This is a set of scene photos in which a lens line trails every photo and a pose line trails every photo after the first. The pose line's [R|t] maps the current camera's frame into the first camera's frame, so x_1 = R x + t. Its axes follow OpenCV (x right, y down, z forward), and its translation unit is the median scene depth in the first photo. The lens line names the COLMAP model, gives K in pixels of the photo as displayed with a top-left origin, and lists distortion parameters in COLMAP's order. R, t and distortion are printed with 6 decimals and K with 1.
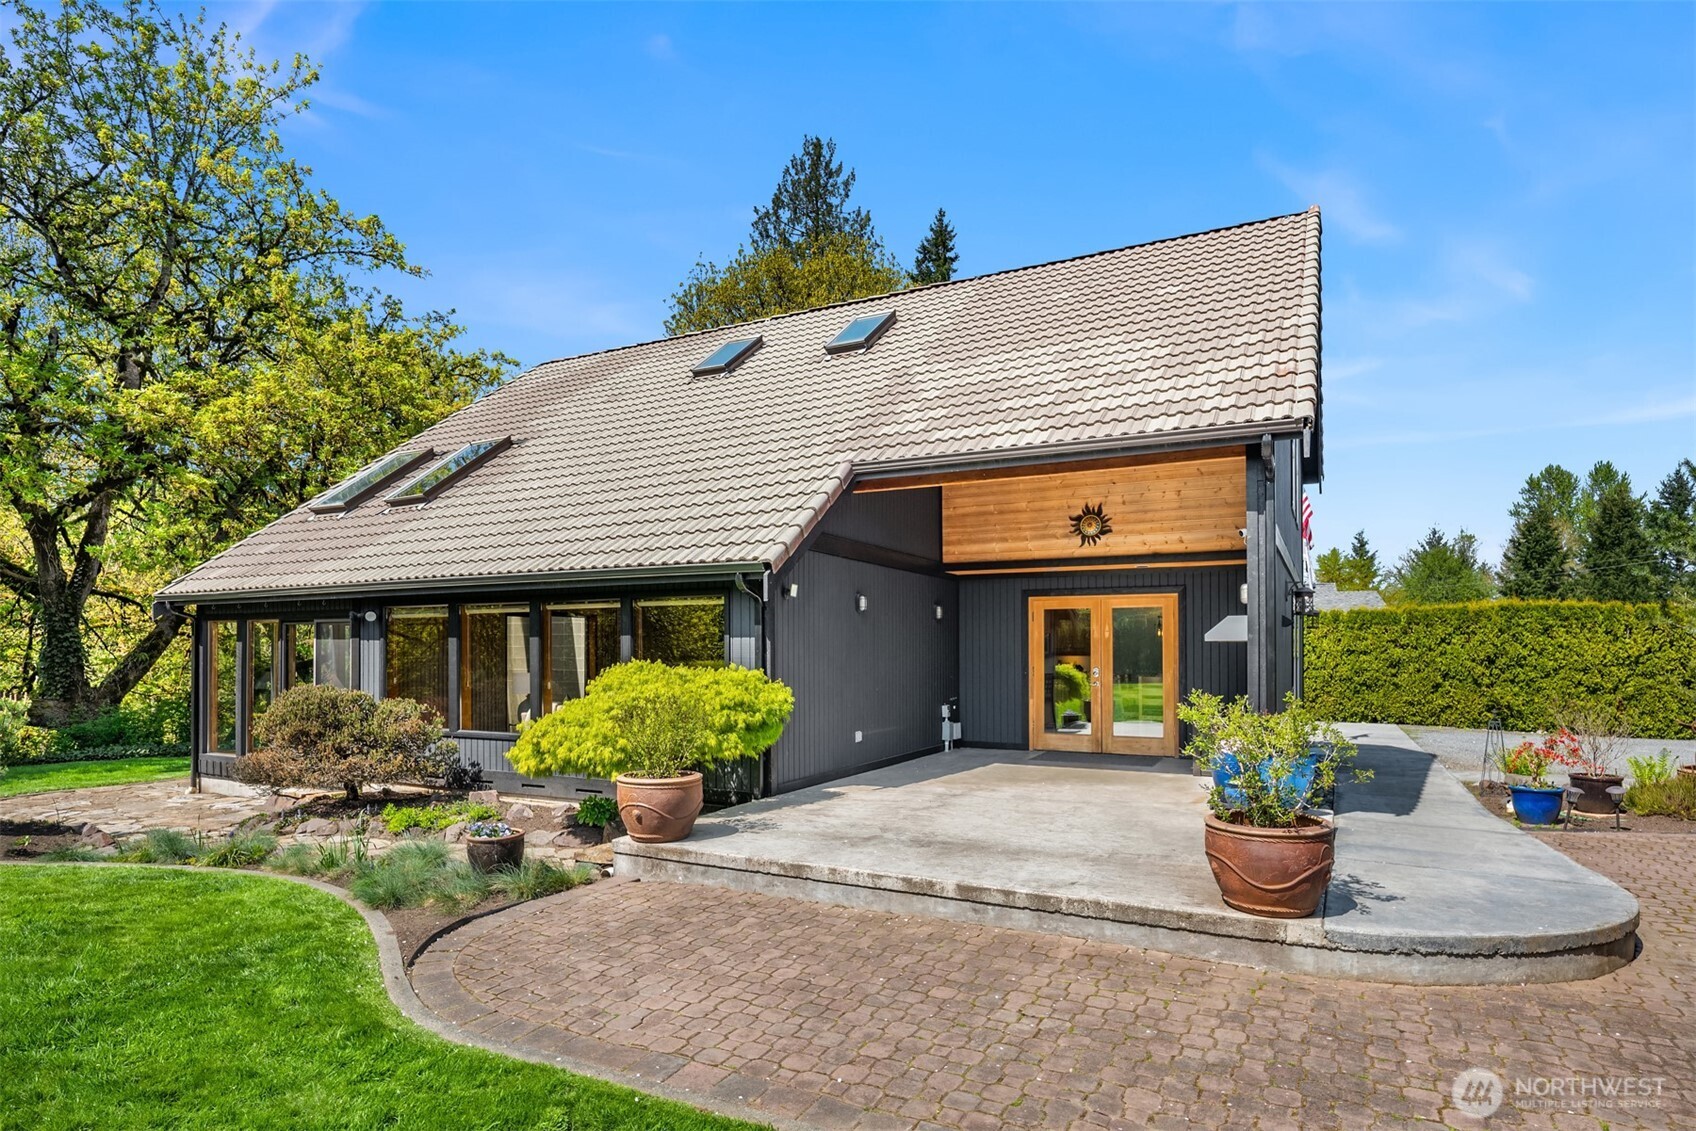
lens RADIAL K [[922.7, 0, 865.1], [0, 922.7, 616.0], [0, 0, 1]] dist [-0.001592, -0.004849]
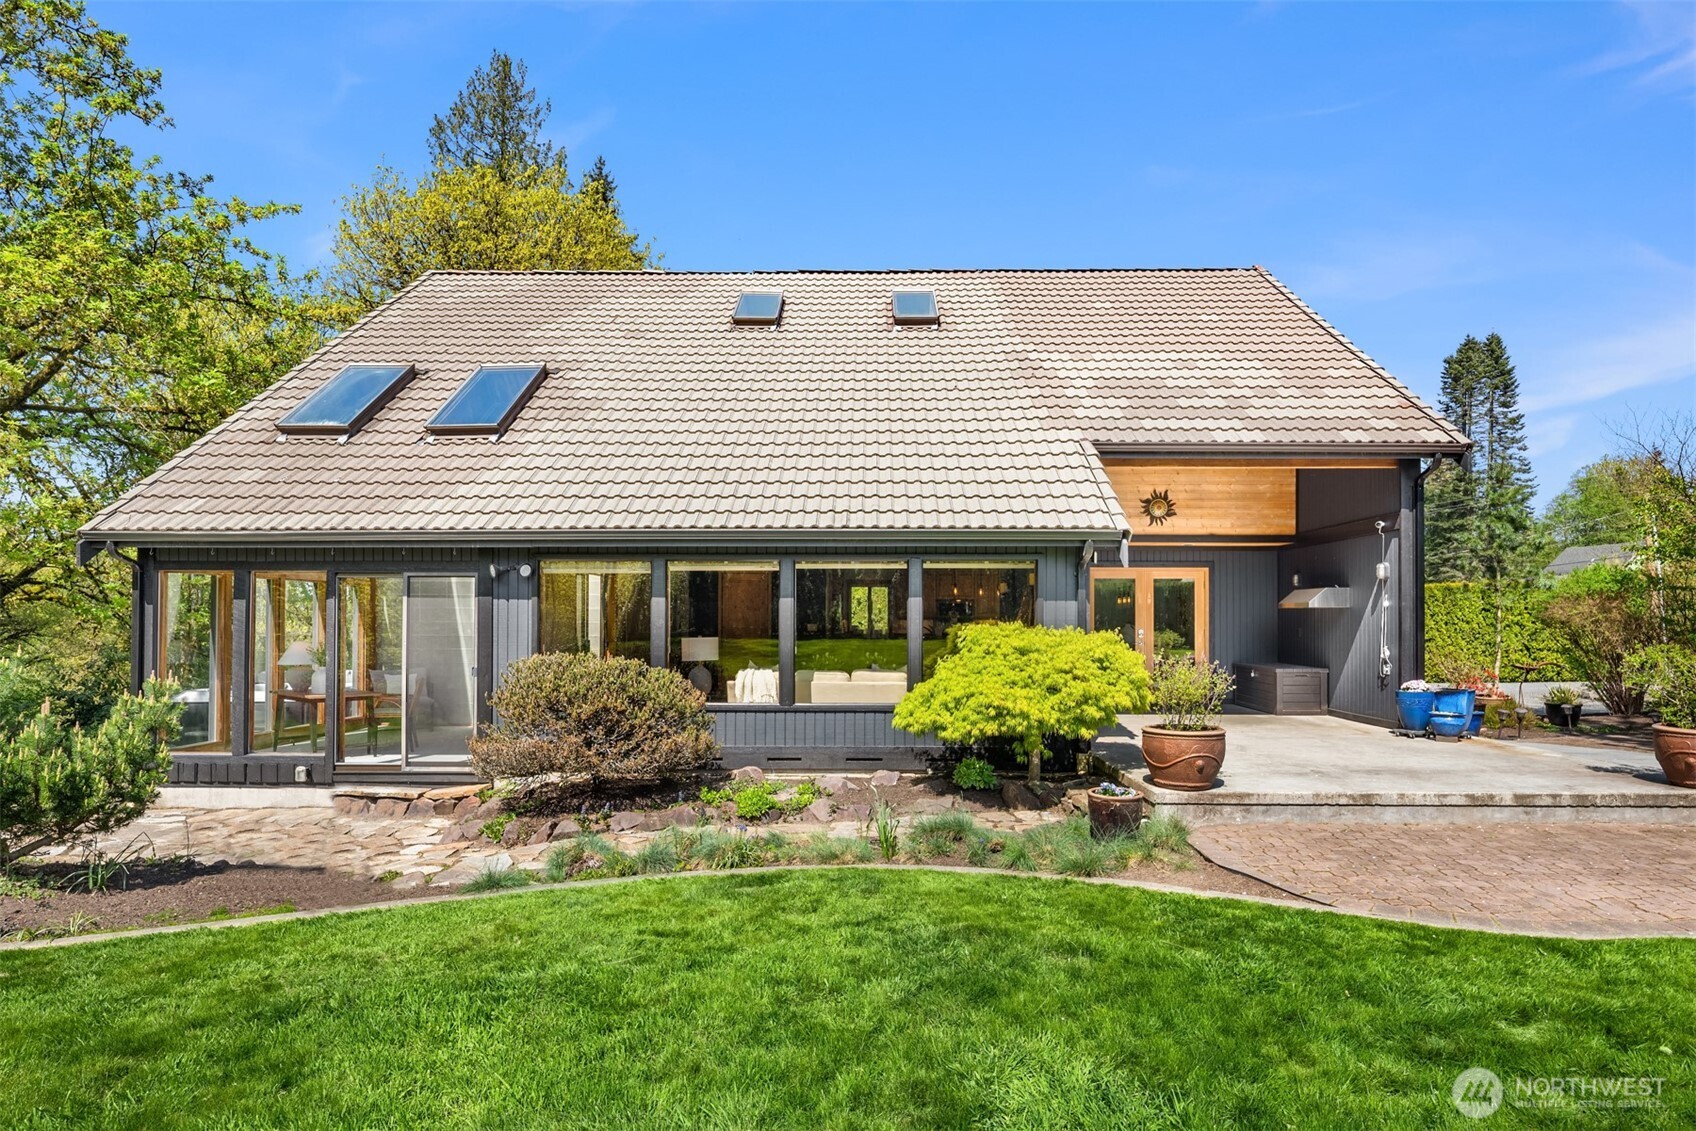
lens RADIAL K [[922.7, 0, 850.1], [0, 922.7, 573.2], [0, 0, 1]] dist [-0.001592, -0.004849]
pose [[0.894093, 0.023411, 0.447270, -0.640953], [-0.019600, 0.999721, -0.013147, 0.008054], [-0.447453, 0.002988, 0.894302, 0.128115]]
